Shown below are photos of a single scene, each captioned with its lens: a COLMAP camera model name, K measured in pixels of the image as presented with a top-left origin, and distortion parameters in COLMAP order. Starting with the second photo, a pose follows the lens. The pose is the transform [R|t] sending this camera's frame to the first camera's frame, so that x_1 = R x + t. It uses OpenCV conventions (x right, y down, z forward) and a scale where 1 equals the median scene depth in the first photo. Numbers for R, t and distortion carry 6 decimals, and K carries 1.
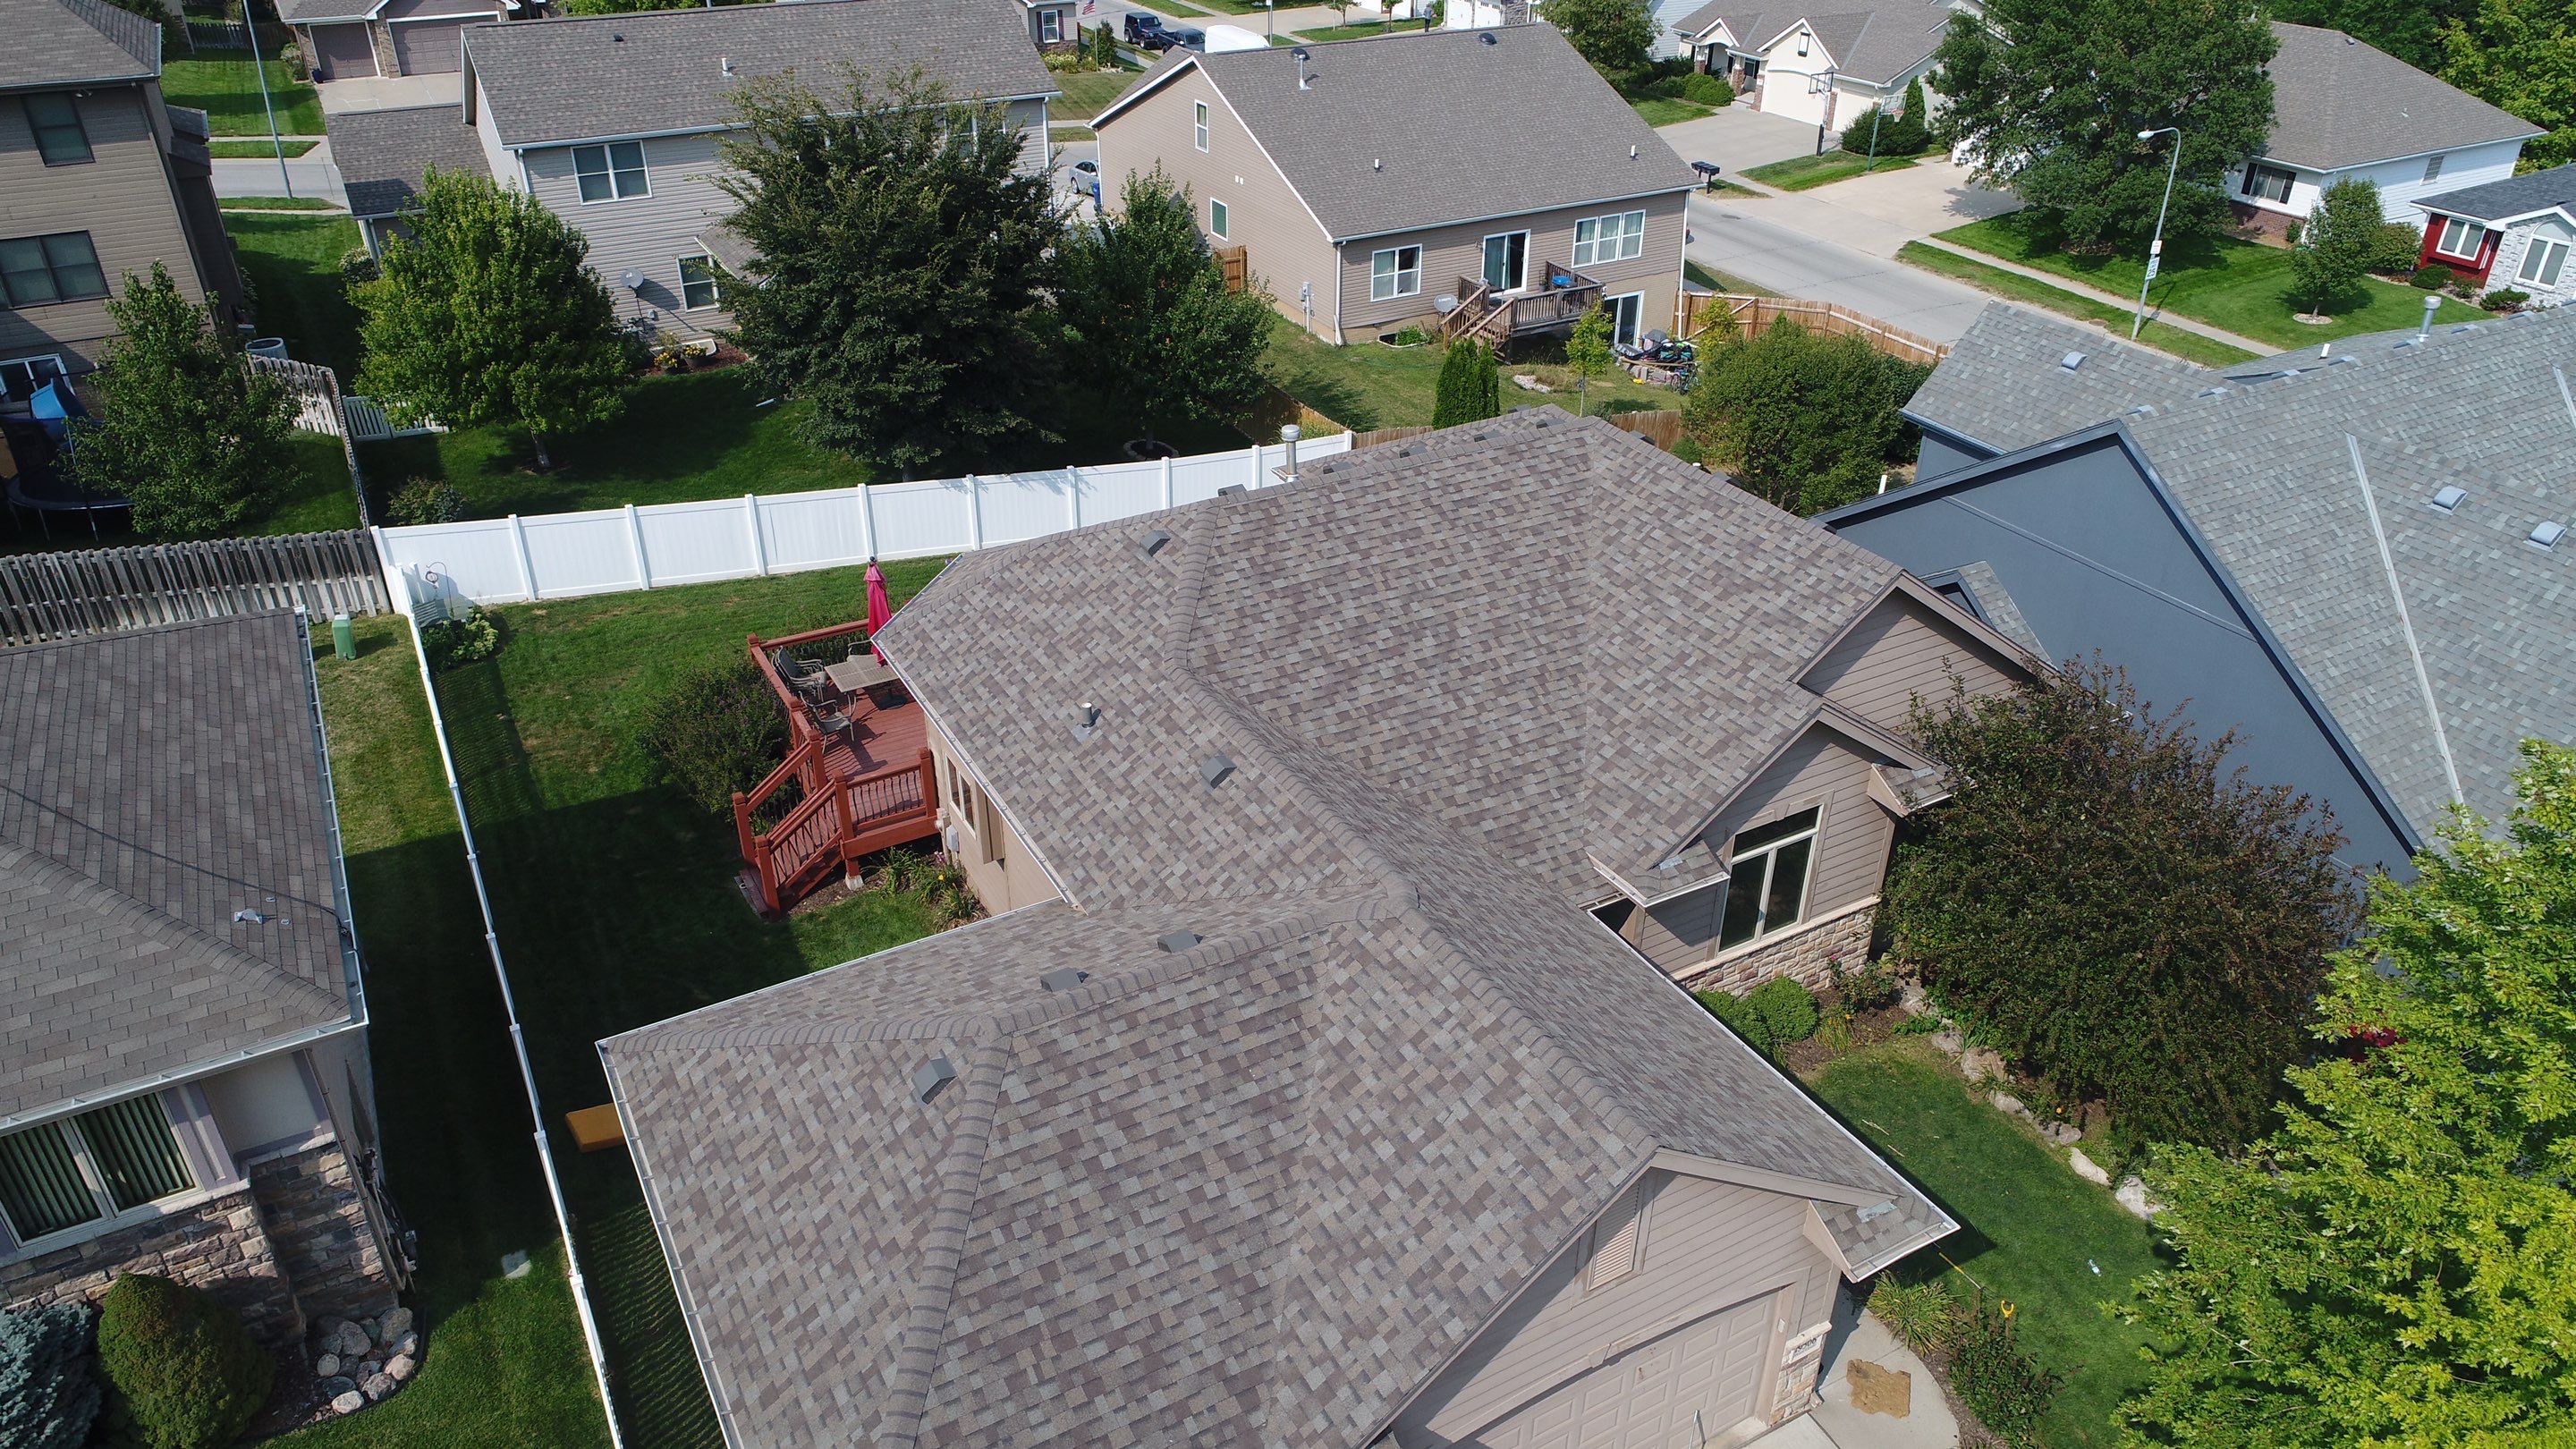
lens RADIAL K [[1747.7, 0, 1294.5], [0, 1747.7, 725.5], [0, 0, 1]] dist [0.006429, -0.003897]
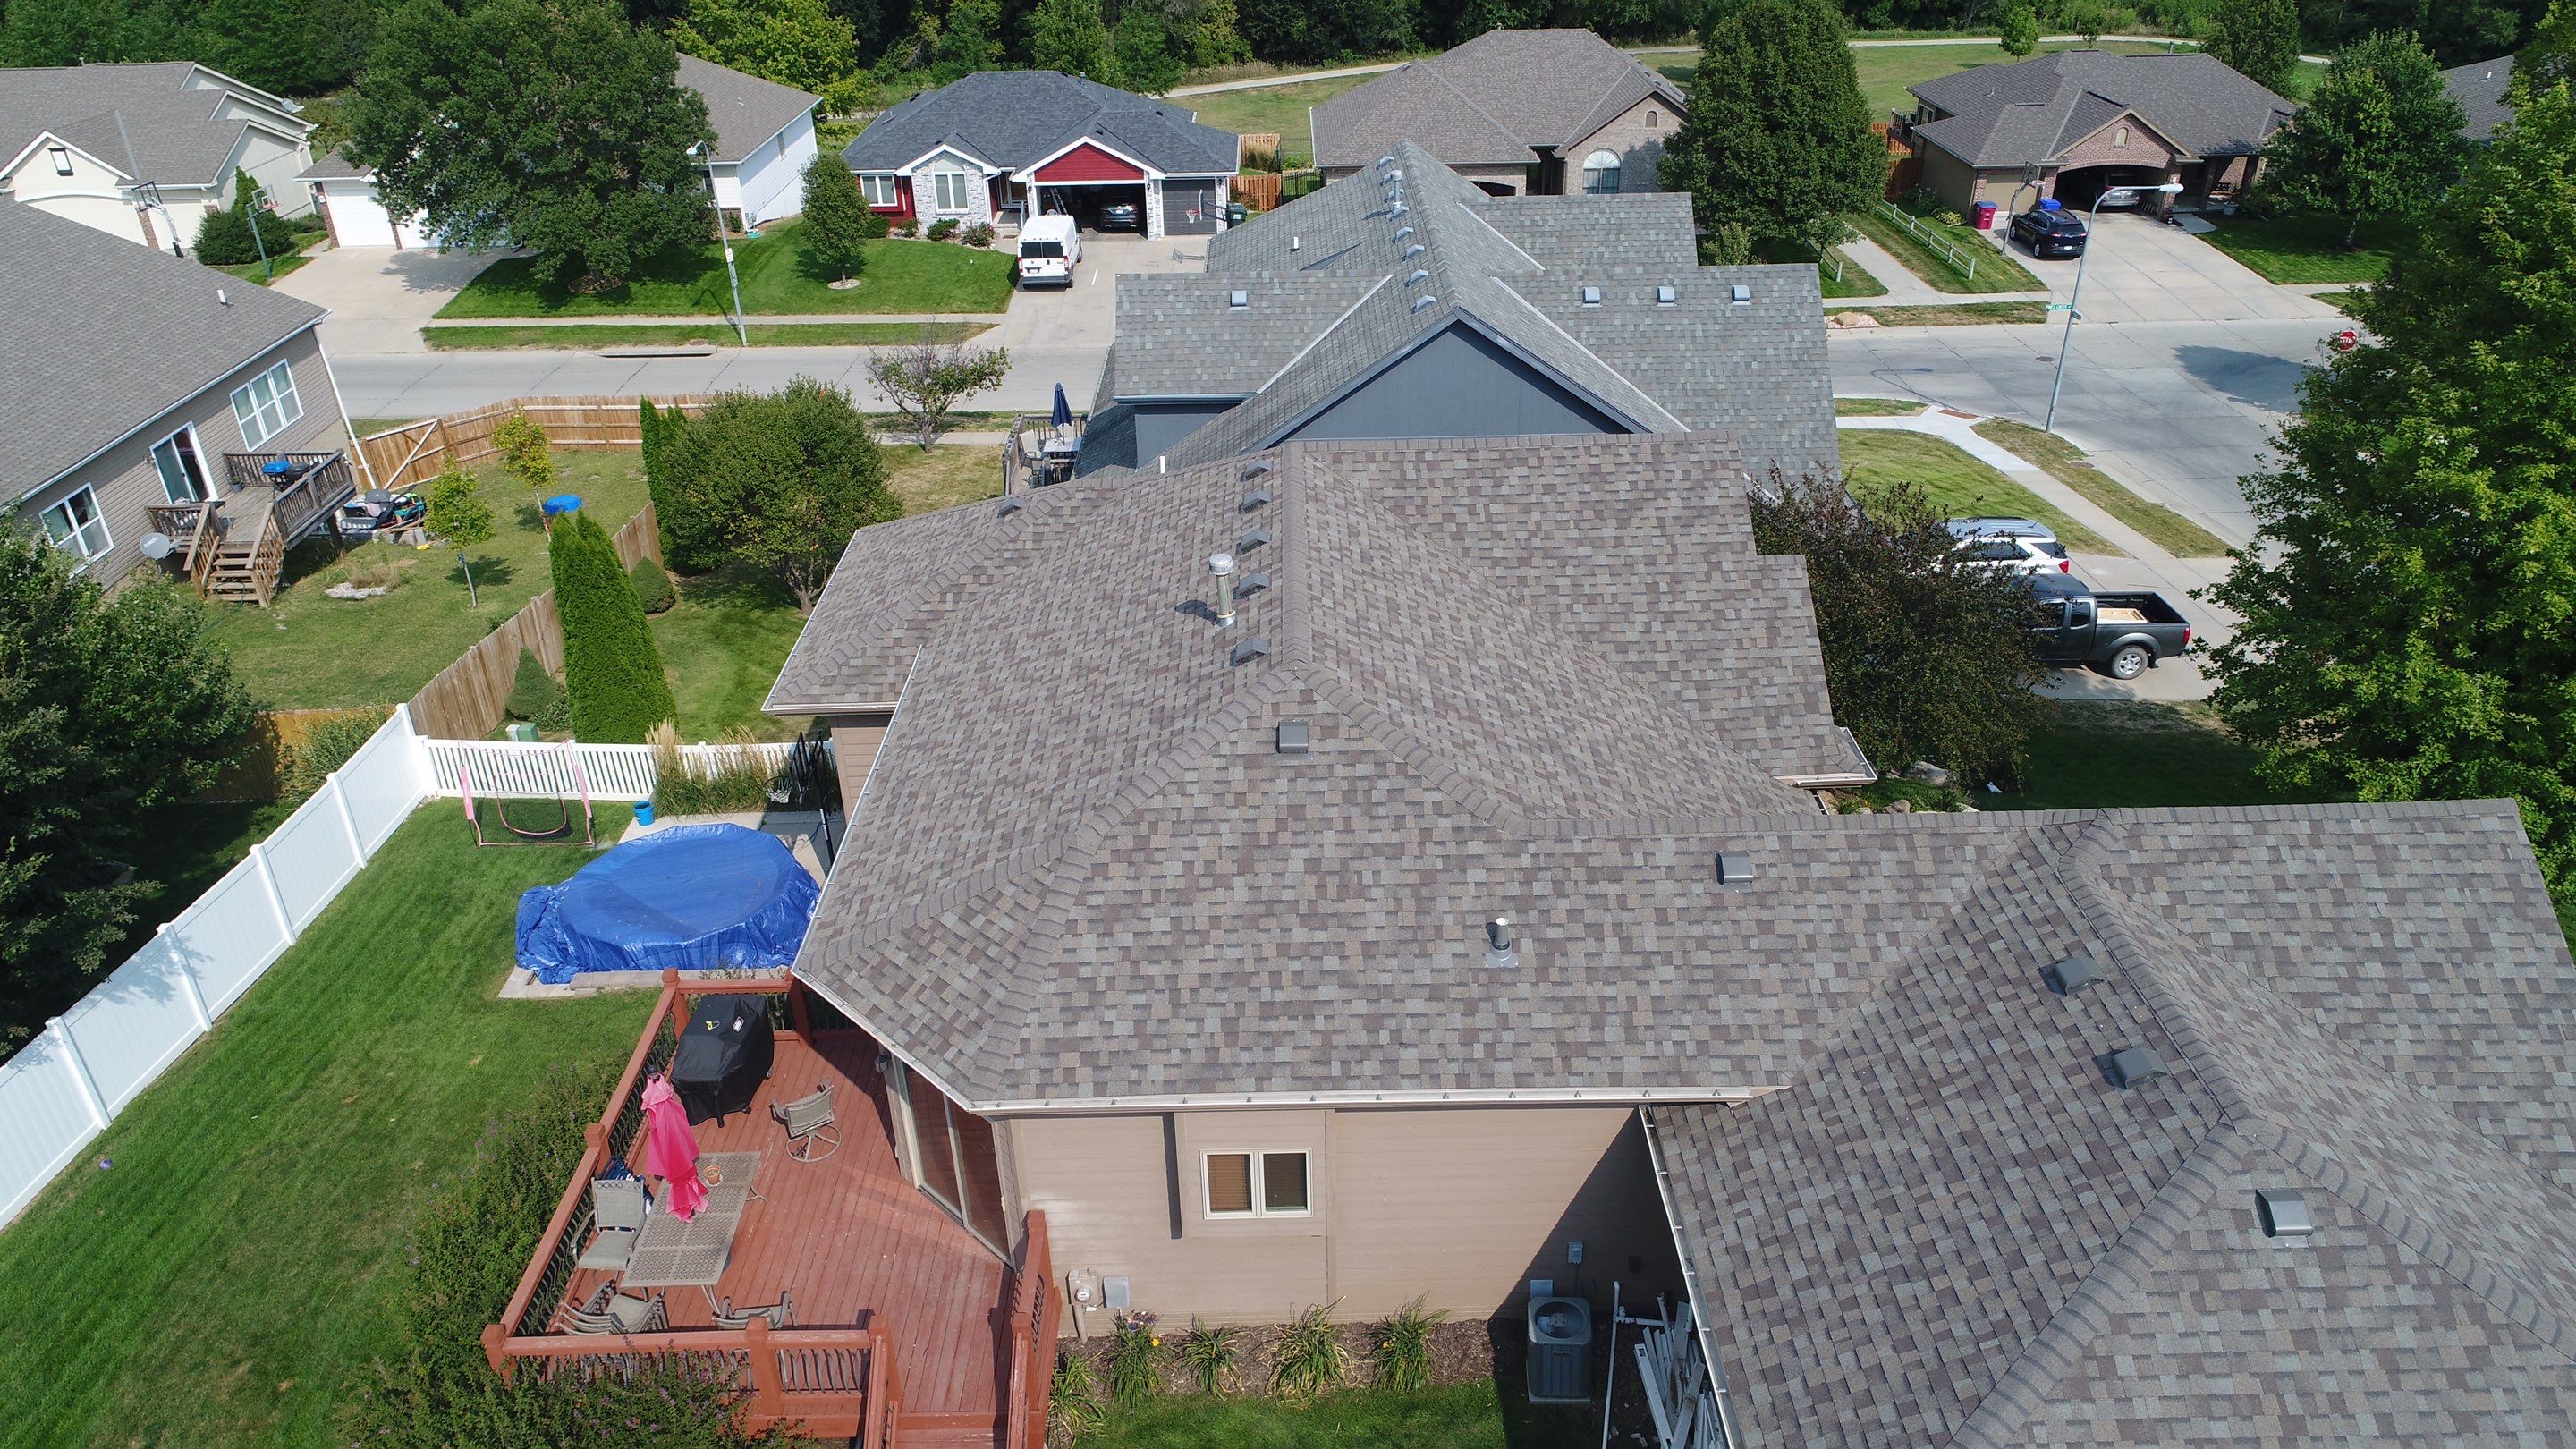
lens RADIAL K [[1747.7, 0, 1291.0], [0, 1747.7, 718.6], [0, 0, 1]] dist [0.006429, -0.003897]
pose [[0.480168, -0.441024, 0.758246, -0.273682], [0.463732, 0.861372, 0.207343, -0.112755], [-0.744575, 0.252063, 0.618120, 0.218165]]
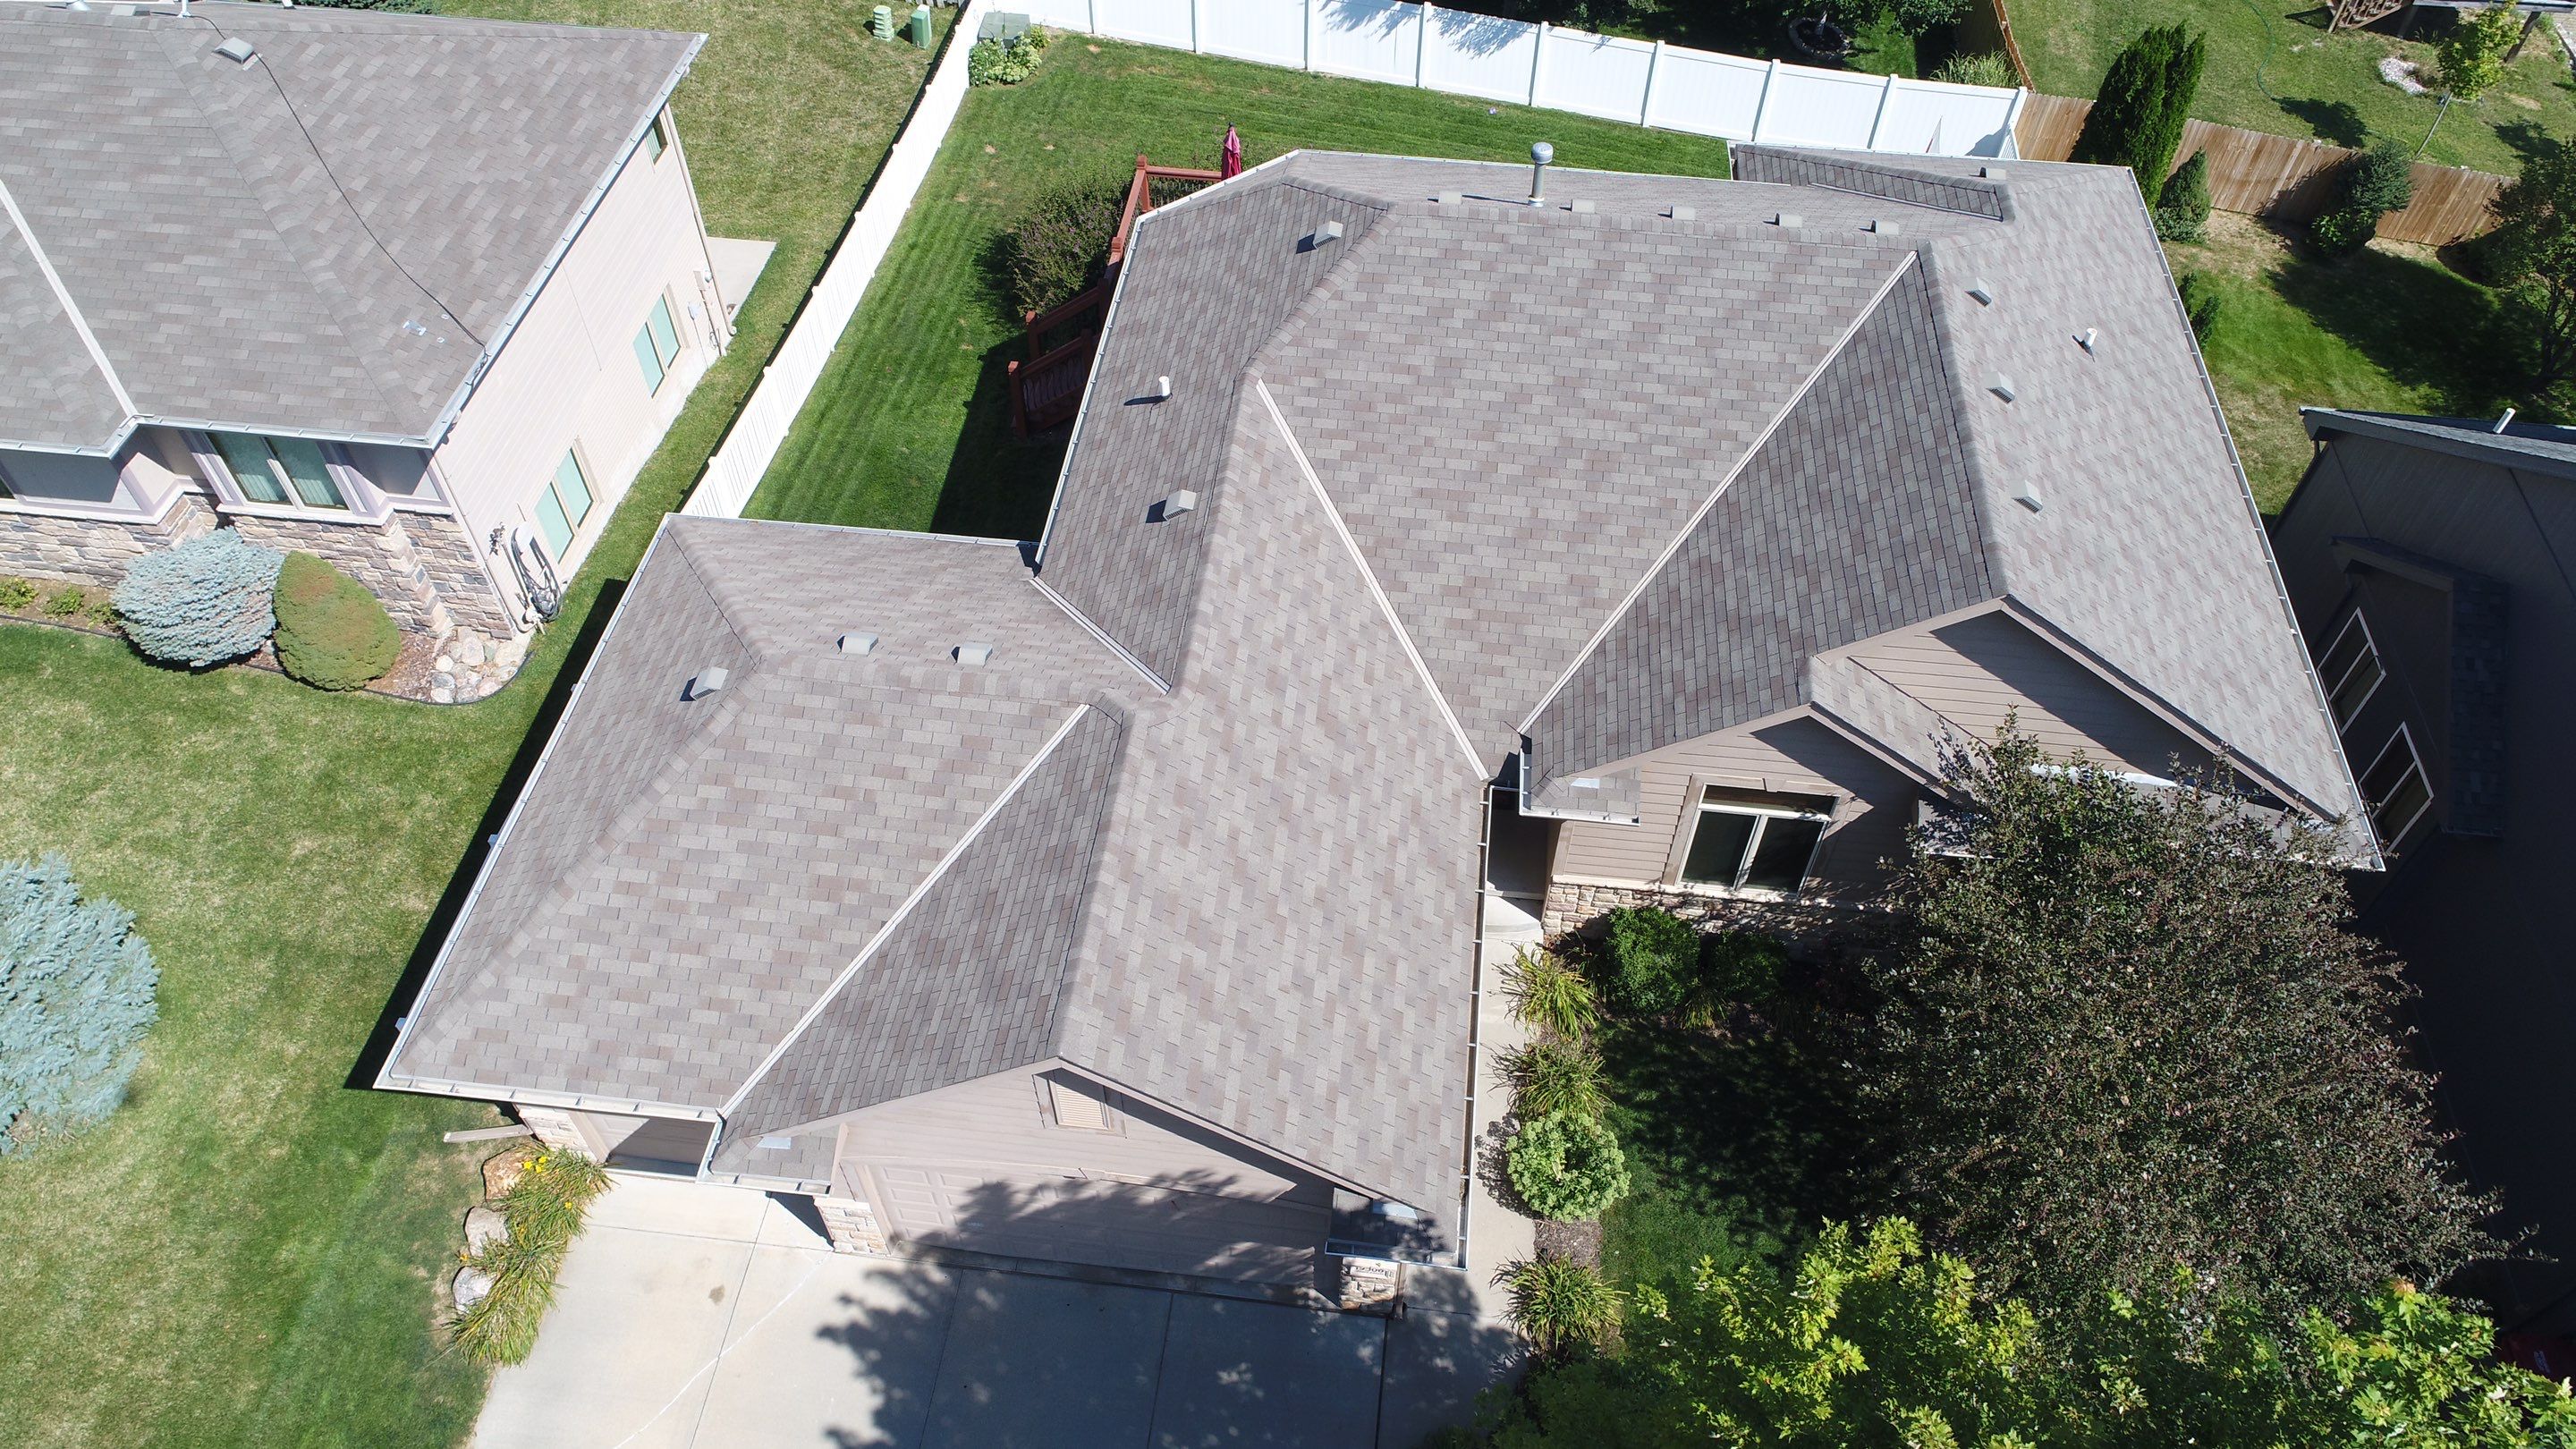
lens RADIAL K [[1747.7, 0, 1293.5], [0, 1747.7, 738.4], [0, 0, 1]] dist [0.006429, -0.003897]
pose [[0.811831, 0.445807, -0.377075, 0.157012], [-0.298980, 0.872099, 0.387368, -0.092692], [0.501539, -0.201739, 0.841285, 0.057494]]
